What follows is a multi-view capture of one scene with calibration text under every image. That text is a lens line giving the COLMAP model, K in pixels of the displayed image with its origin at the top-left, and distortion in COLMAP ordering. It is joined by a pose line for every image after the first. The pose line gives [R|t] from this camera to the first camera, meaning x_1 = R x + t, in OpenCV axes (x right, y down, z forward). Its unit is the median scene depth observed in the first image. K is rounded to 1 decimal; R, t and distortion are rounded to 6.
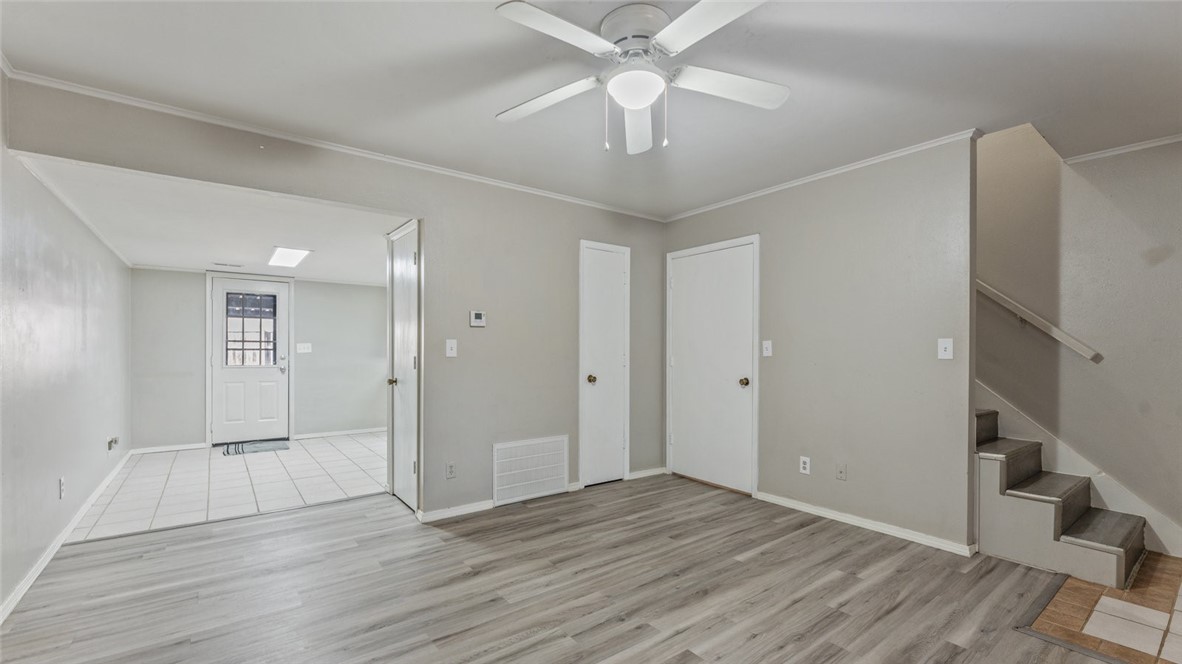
lens RADIAL K [[486.6, 0, 580.5], [0, 486.6, 338.2], [0, 0, 1]] dist [0.000750, -0.001600]
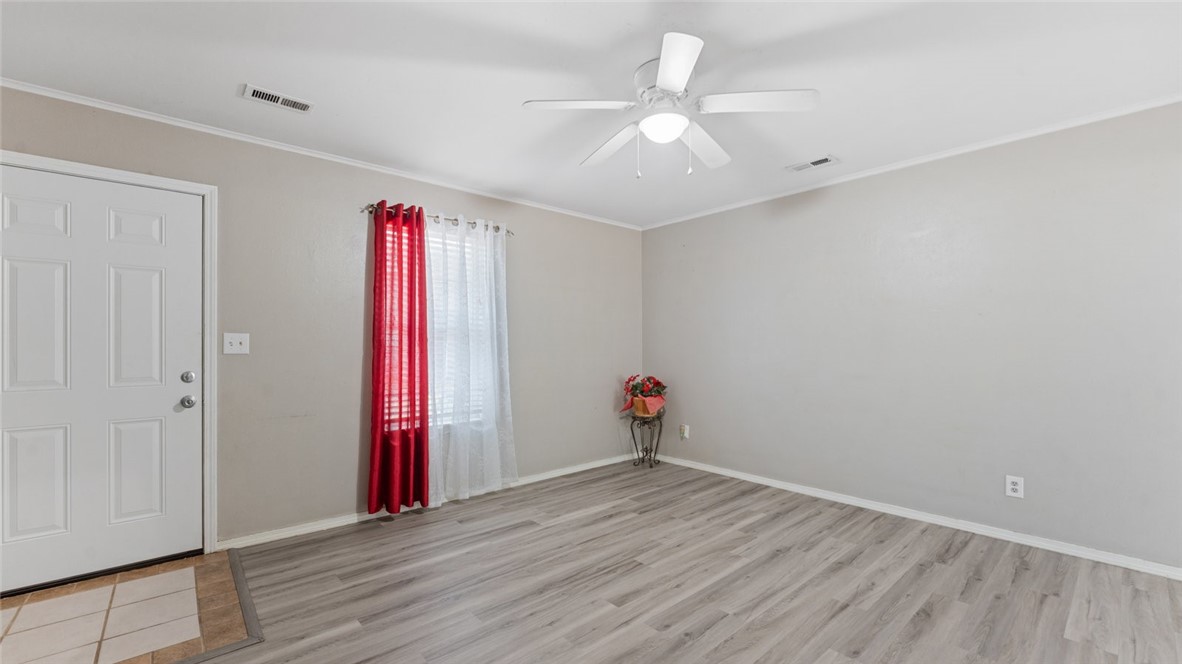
lens RADIAL K [[472.1, 0, 546.3], [0, 472.1, 337.7], [0, 0, 1]] dist [0.001943, 0.000667]
pose [[-0.999948, -0.001286, -0.010122, 0.268476], [-0.000910, 0.999315, -0.037002, 0.037862], [0.010163, -0.036991, -0.999264, 1.419091]]
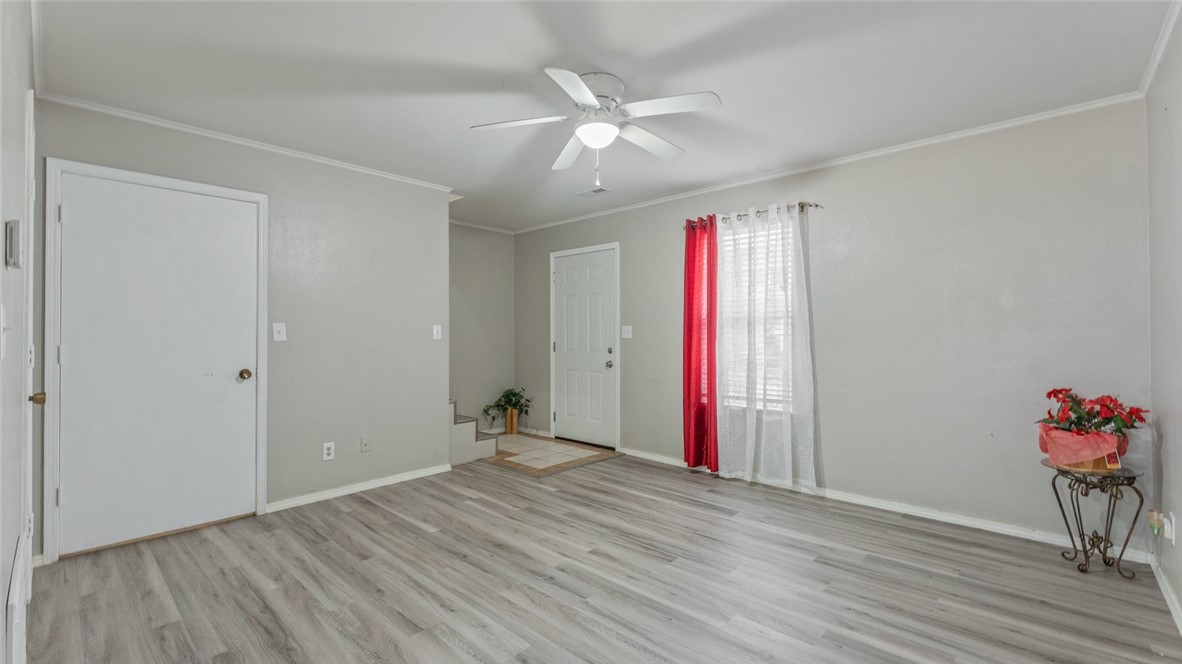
lens RADIAL K [[486.6, 0, 599.8], [0, 486.6, 326.8], [0, 0, 1]] dist [0.000750, -0.001600]
pose [[-0.174209, 0.009269, 0.984665, -0.757307], [-0.017626, 0.999766, -0.012530, 0.018038], [-0.984551, -0.019539, -0.174005, 0.813102]]
